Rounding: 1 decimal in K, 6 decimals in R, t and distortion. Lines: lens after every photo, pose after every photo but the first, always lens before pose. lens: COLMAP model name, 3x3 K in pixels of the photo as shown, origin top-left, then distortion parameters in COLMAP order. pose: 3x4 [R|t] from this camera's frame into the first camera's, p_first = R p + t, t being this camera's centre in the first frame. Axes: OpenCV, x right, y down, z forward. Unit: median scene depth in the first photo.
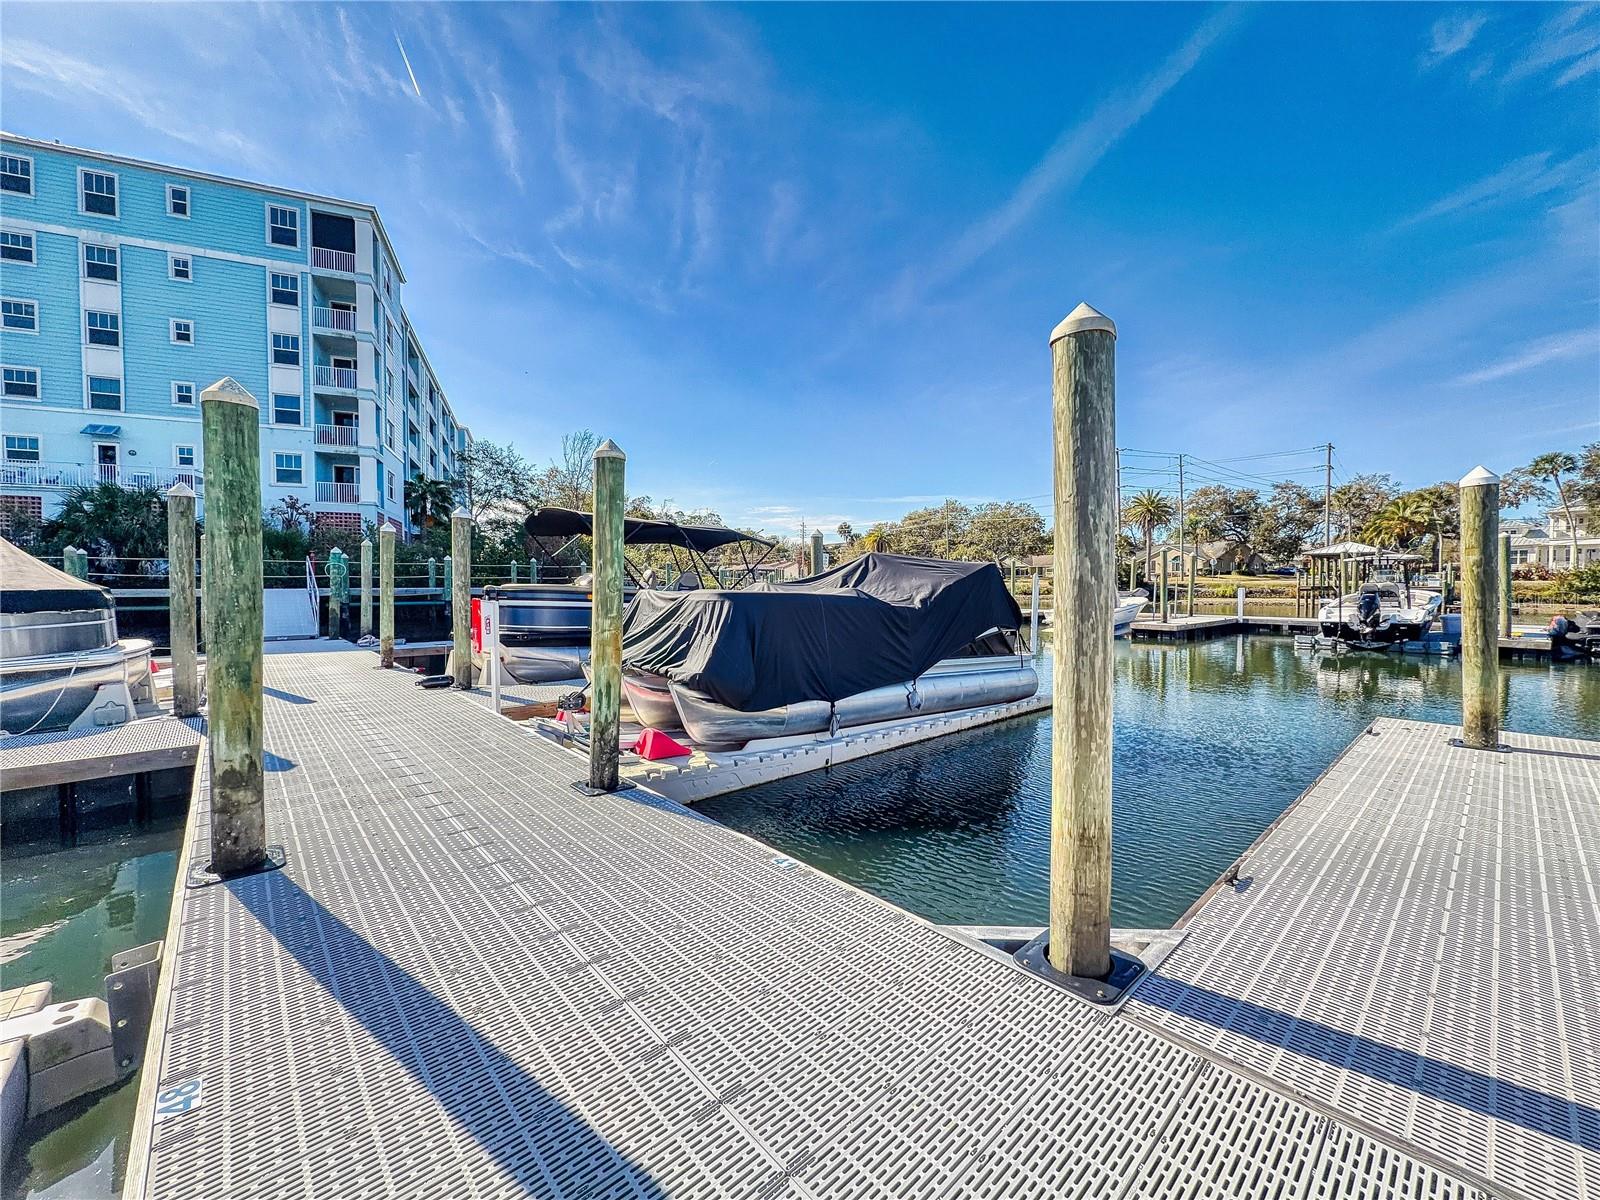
lens RADIAL K [[662.7, 0, 800.0], [0, 662.7, 600.0], [0, 0, 1]] dist [-0.011583, 0.021838]
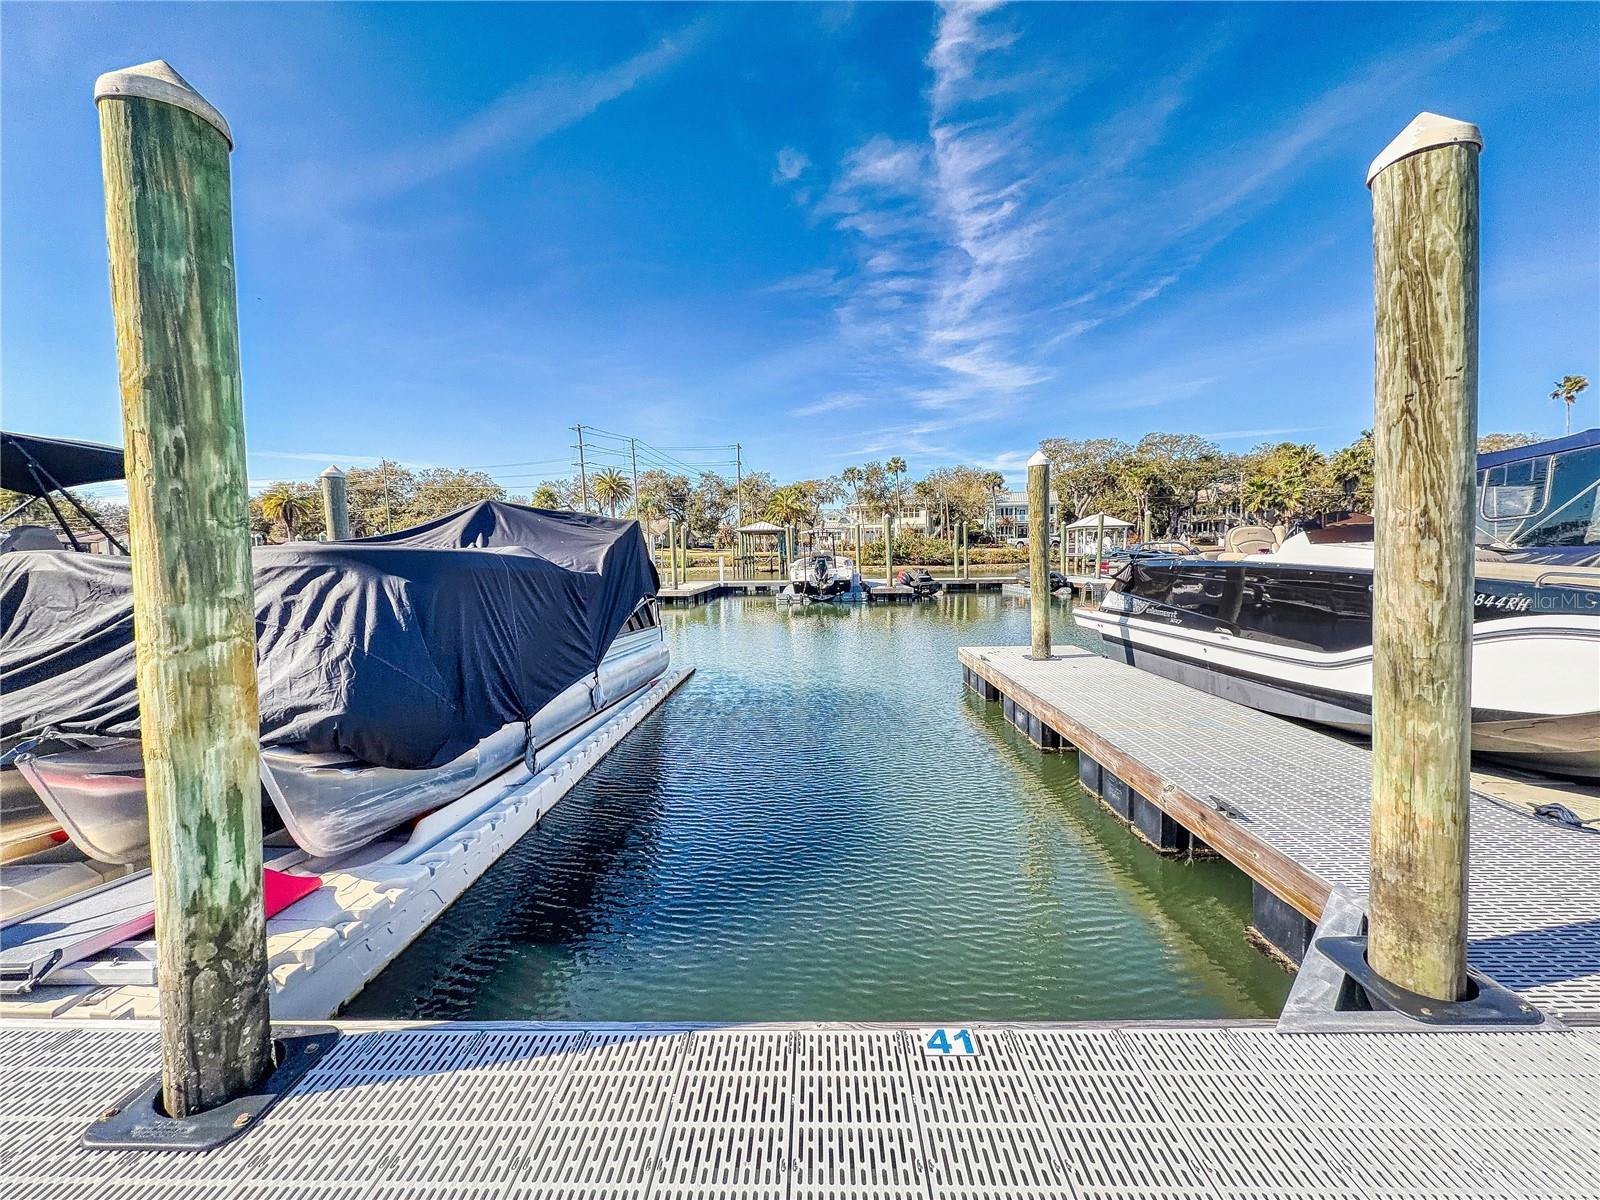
lens RADIAL K [[644.6, 0, 800.0], [0, 644.6, 600.0], [0, 0, 1]] dist [-0.018590, 0.009682]
pose [[0.674778, -0.059105, 0.735651, -0.083139], [0.031763, 0.998190, 0.051064, 0.004693], [-0.737337, -0.011090, 0.675434, 0.140294]]
